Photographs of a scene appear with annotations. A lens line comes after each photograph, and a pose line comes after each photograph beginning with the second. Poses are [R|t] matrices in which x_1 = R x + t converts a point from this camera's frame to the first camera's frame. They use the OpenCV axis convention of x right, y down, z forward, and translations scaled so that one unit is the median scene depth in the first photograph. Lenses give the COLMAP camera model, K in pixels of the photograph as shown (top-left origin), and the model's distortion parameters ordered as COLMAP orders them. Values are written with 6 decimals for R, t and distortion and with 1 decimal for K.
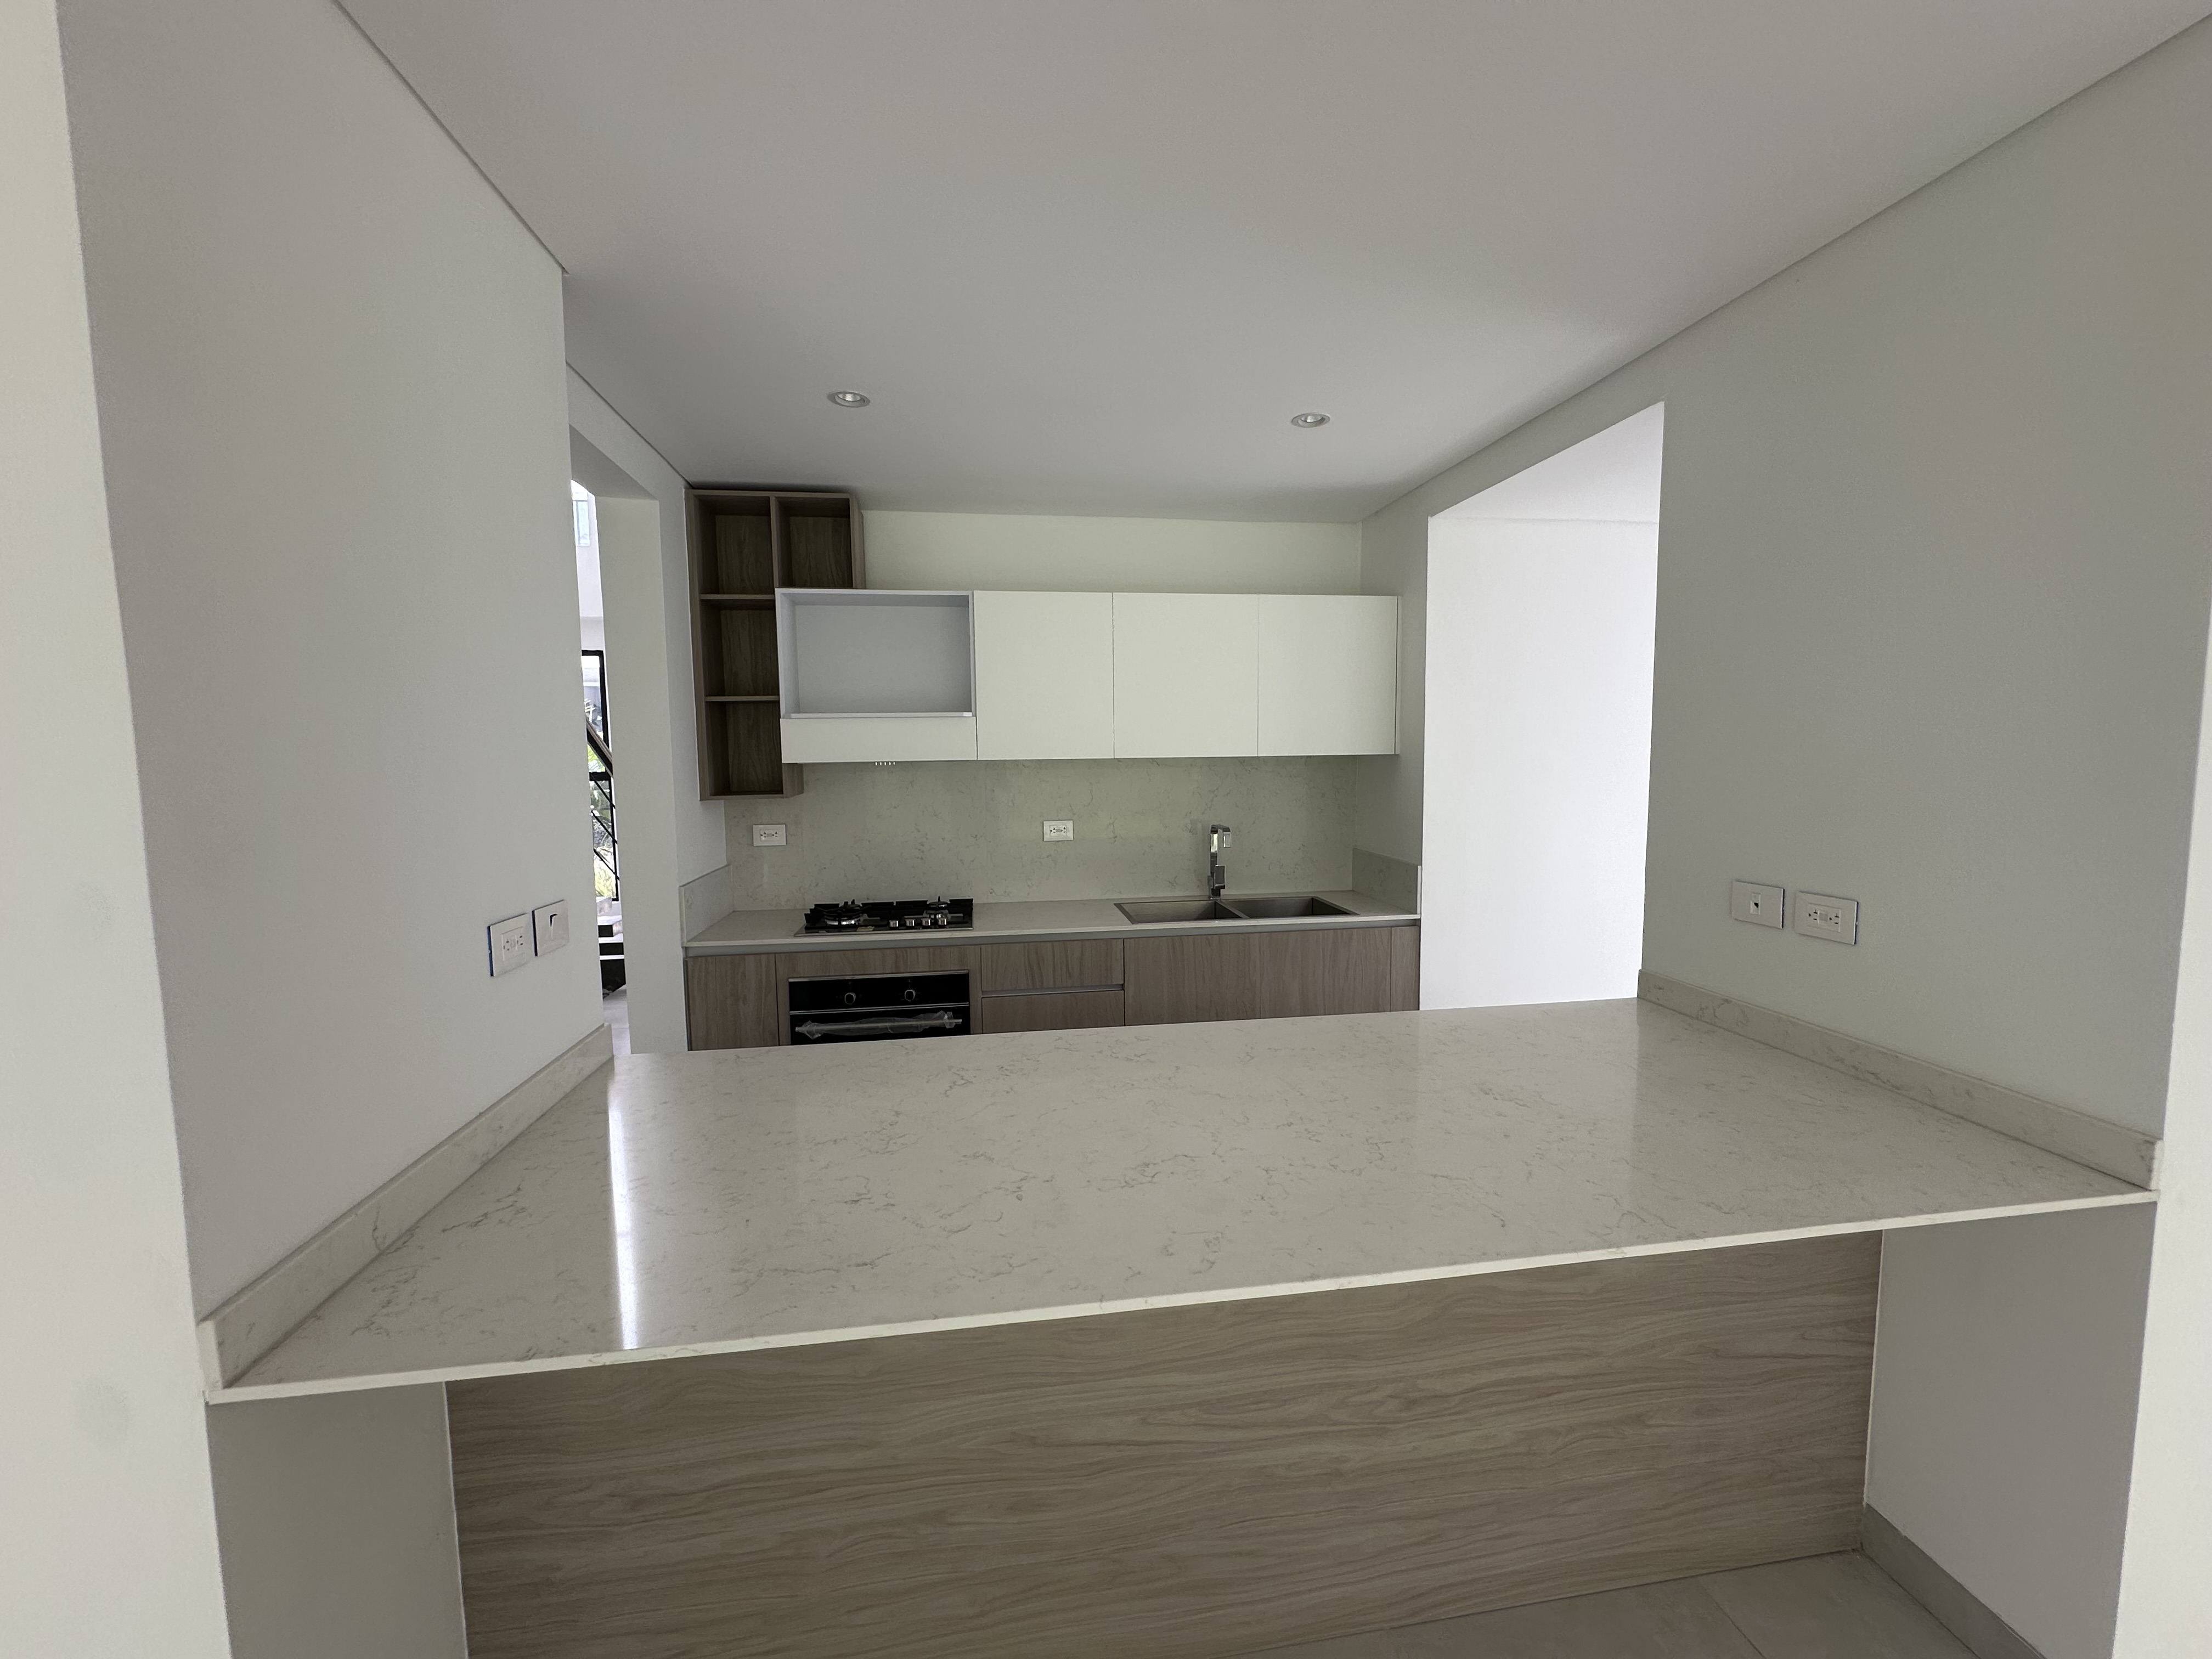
lens RADIAL K [[884.4, 0, 1106.9], [0, 884.4, 827.6], [0, 0, 1]] dist [-0.002774, 0.000602]
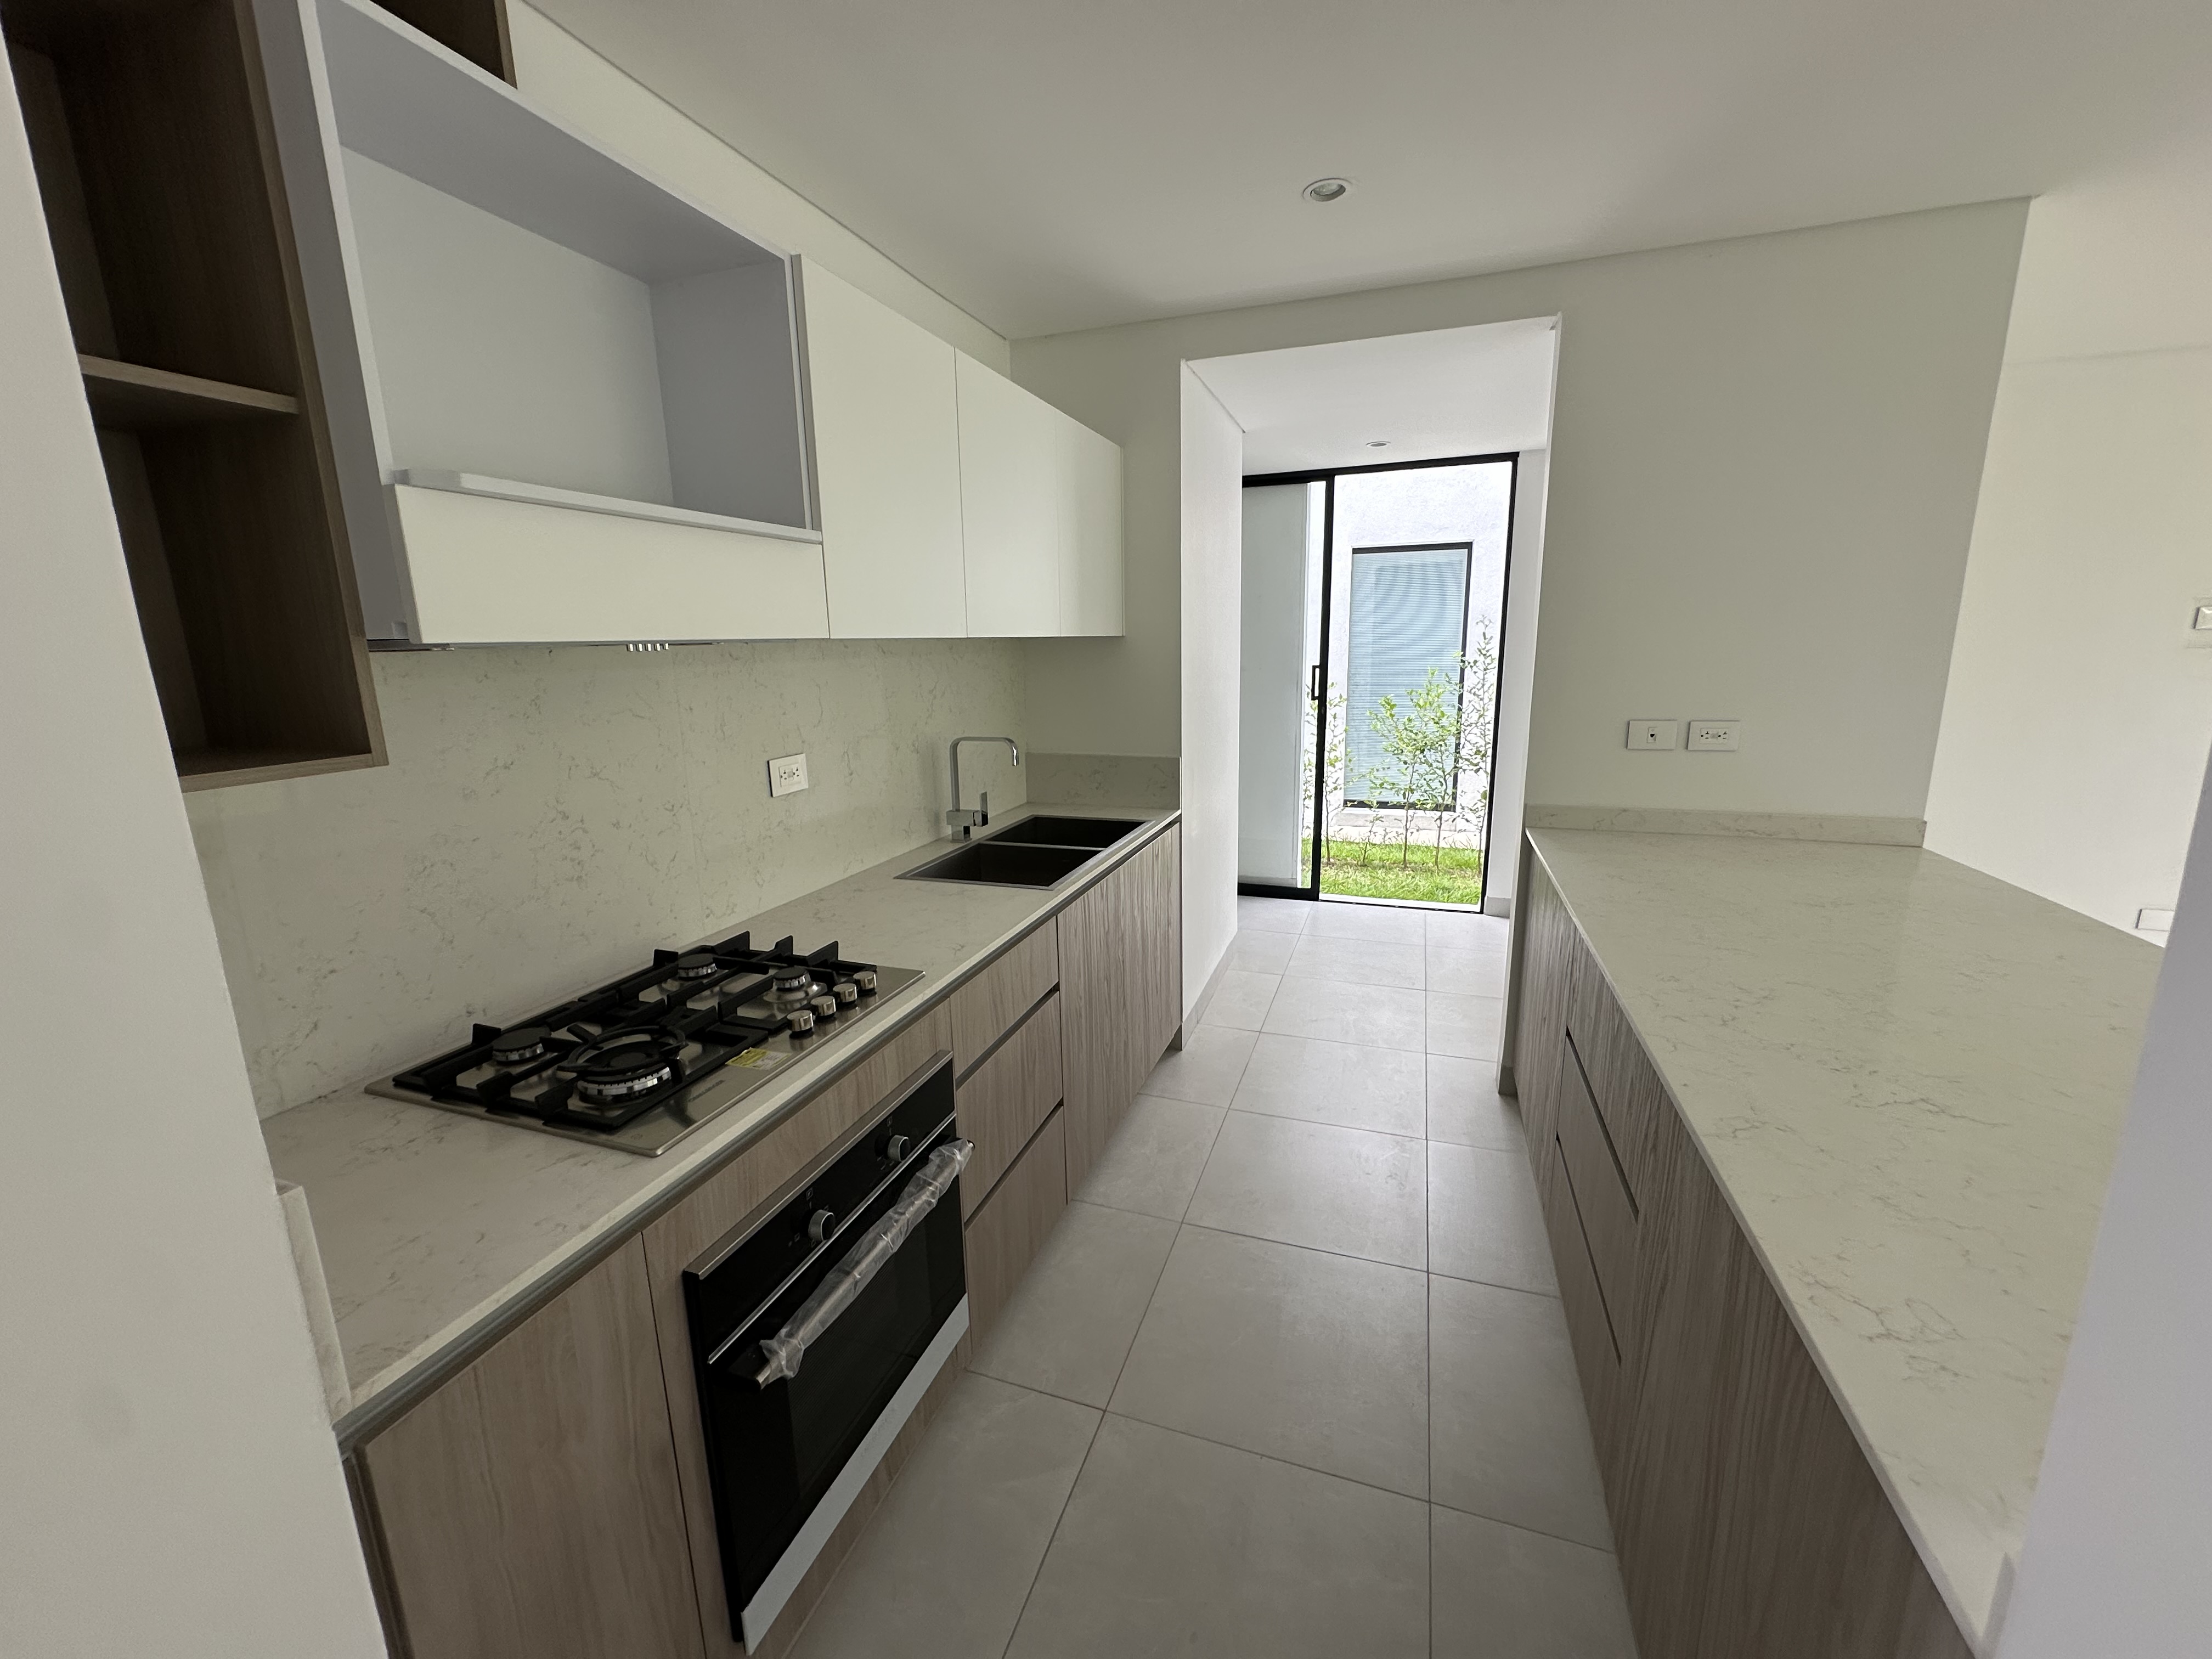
lens RADIAL K [[884.4, 0, 1106.9], [0, 884.4, 827.6], [0, 0, 1]] dist [-0.002774, 0.000602]
pose [[0.459429, -0.179864, 0.869812, -0.519539], [0.089104, 0.983675, 0.156345, -0.037154], [-0.883734, 0.005674, 0.467956, 0.656168]]
